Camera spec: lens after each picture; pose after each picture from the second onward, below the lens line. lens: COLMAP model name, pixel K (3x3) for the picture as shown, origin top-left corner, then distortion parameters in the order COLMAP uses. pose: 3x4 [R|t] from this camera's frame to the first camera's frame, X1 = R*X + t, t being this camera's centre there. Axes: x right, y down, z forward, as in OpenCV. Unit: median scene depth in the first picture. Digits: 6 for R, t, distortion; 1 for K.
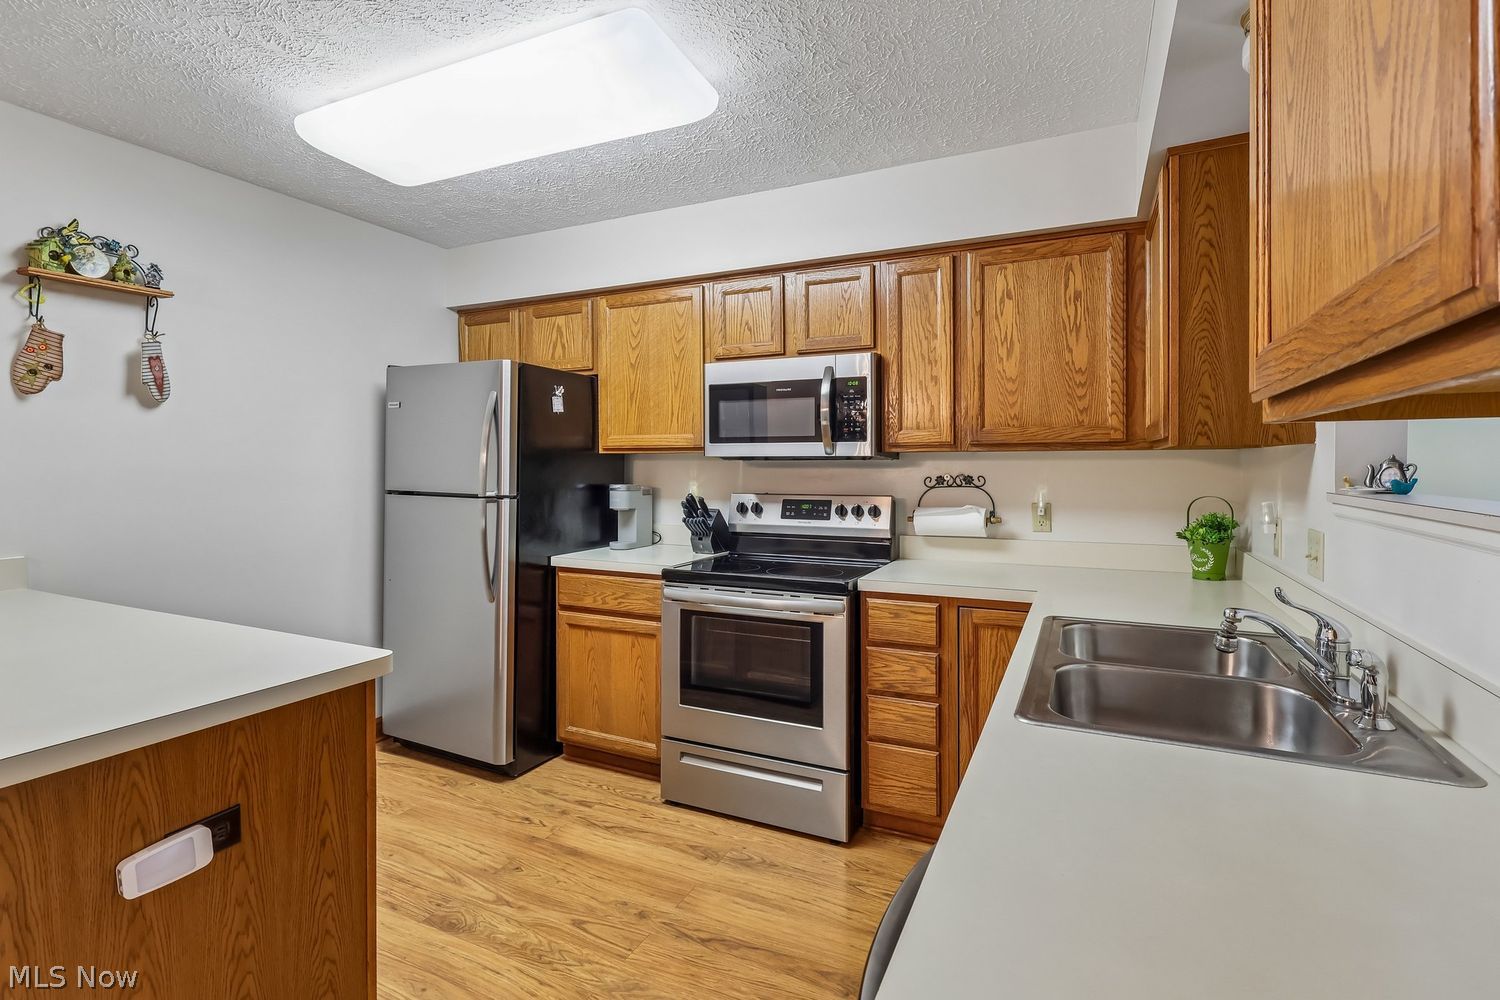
lens RADIAL K [[704.3, 0, 754.0], [0, 704.3, 472.8], [0, 0, 1]] dist [0.001138, 0.000085]
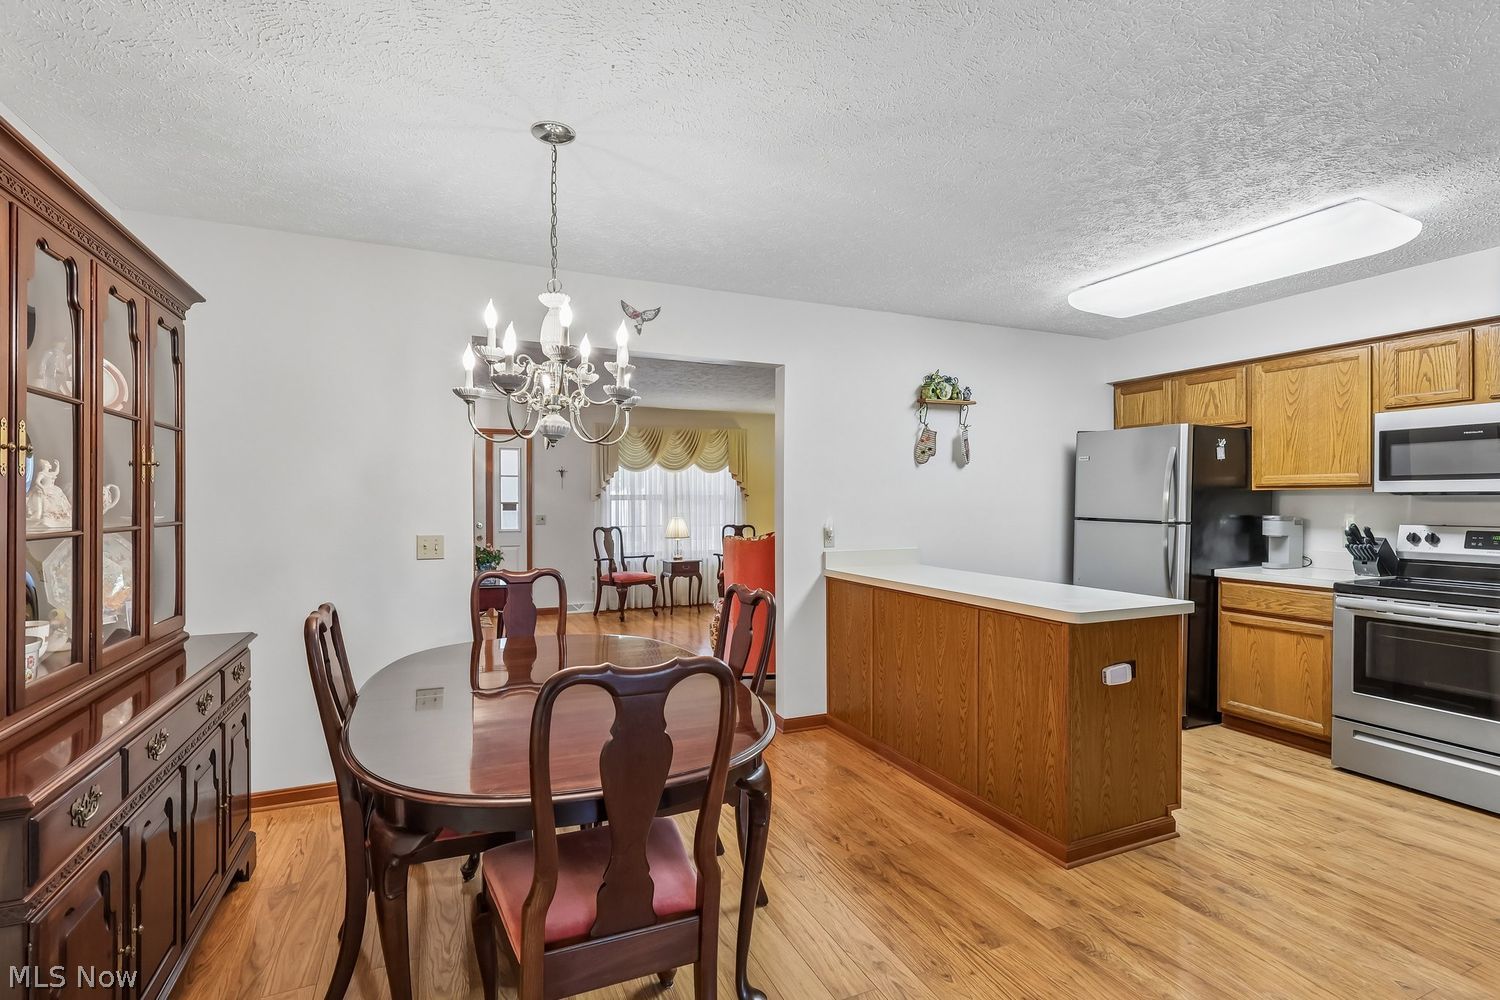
lens RADIAL K [[698.2, 0, 744.4], [0, 698.2, 508.9], [0, 0, 1]] dist [0.000047, -0.000017]
pose [[0.757461, 0.006729, -0.652846, -0.104696], [-0.004670, 0.999977, 0.004888, 0.003806], [0.652864, -0.000654, 0.757475, -0.570626]]
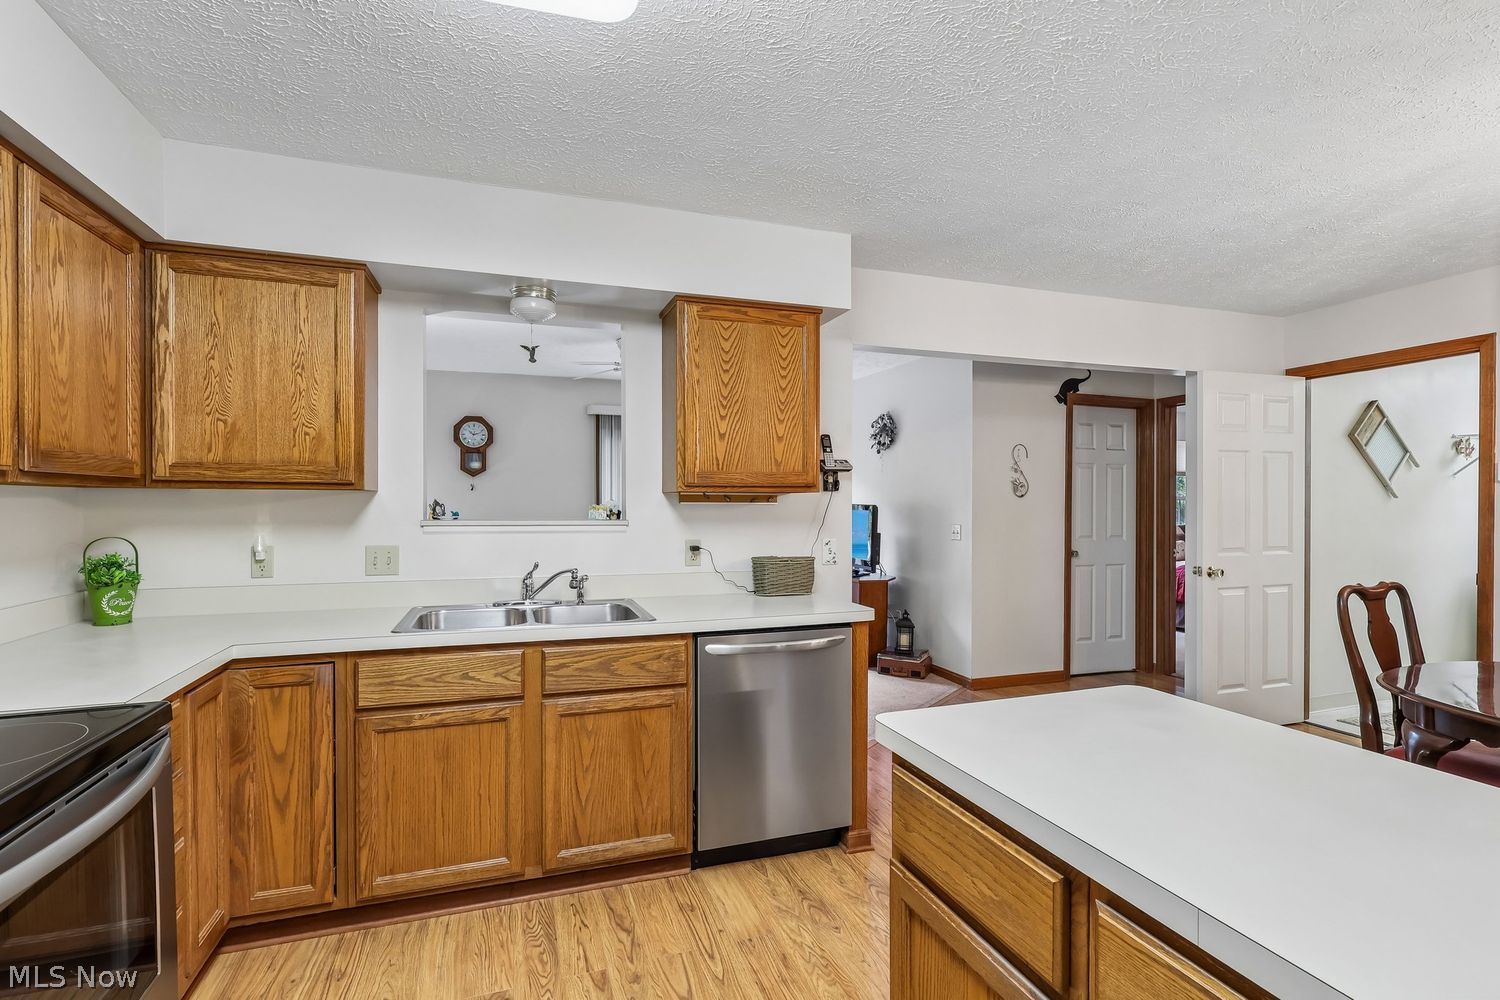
lens RADIAL K [[698.2, 0, 744.4], [0, 698.2, 508.9], [0, 0, 1]] dist [0.000047, -0.000017]
pose [[-0.699810, -0.007656, 0.714288, -0.506538], [0.003333, 0.999897, 0.013983, -0.012121], [-0.714321, 0.012166, -0.699712, 0.847617]]
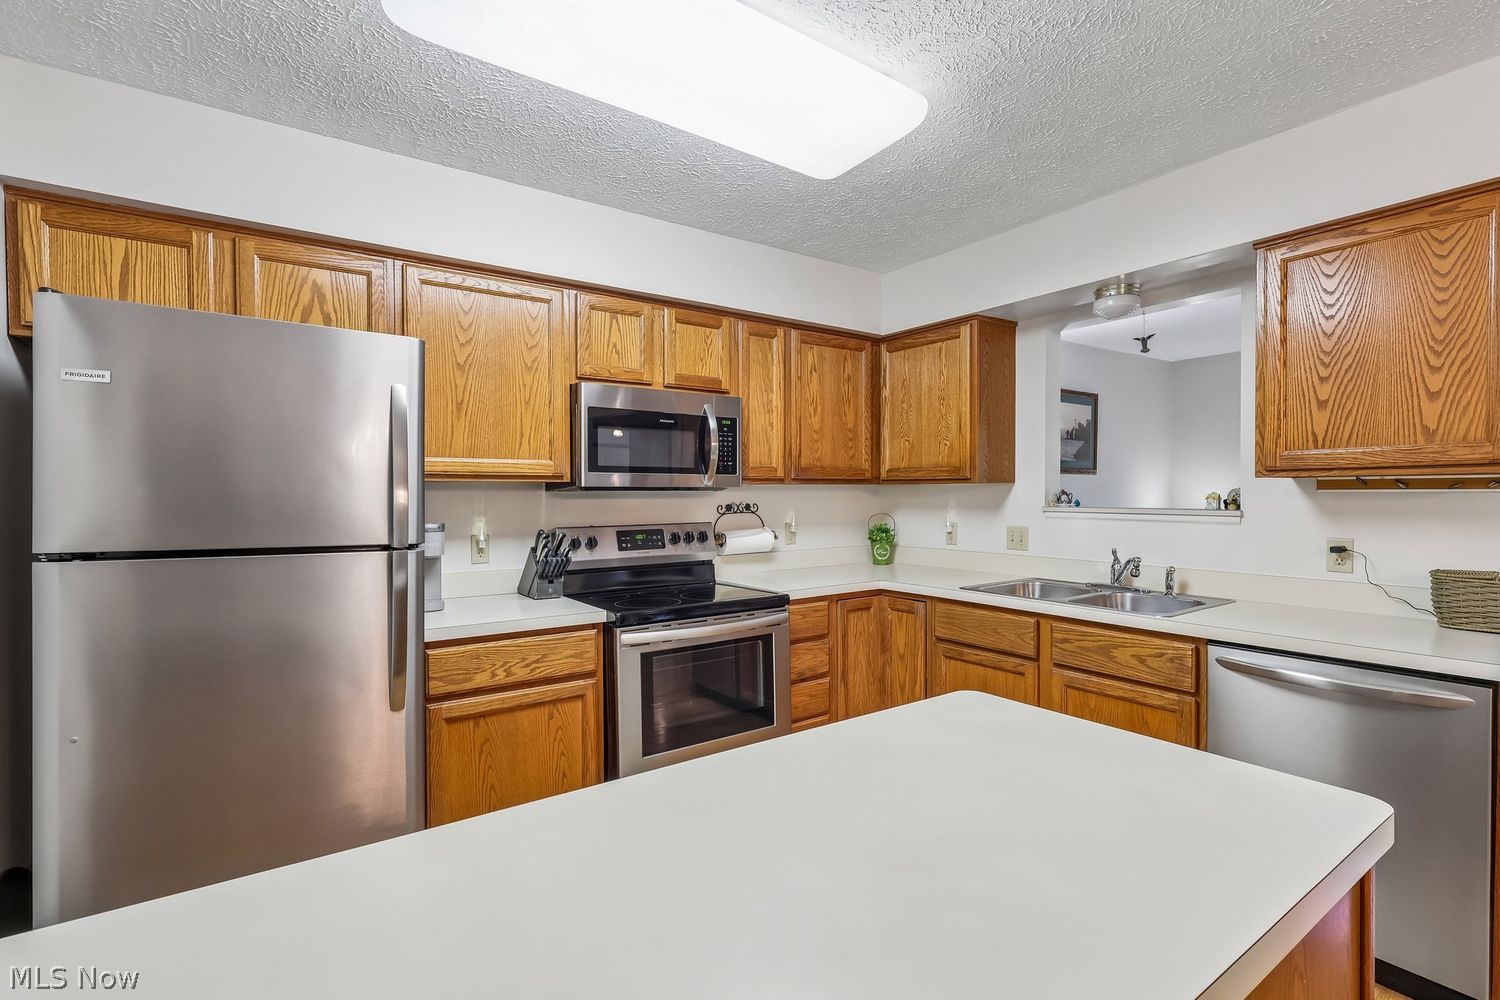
lens RADIAL K [[698.2, 0, 744.4], [0, 698.2, 508.9], [0, 0, 1]] dist [0.000047, -0.000017]
pose [[0.493958, -0.022732, 0.869188, -0.735610], [0.012484, 0.999741, 0.019051, -0.009530], [-0.869396, 0.001441, 0.494114, 0.386998]]
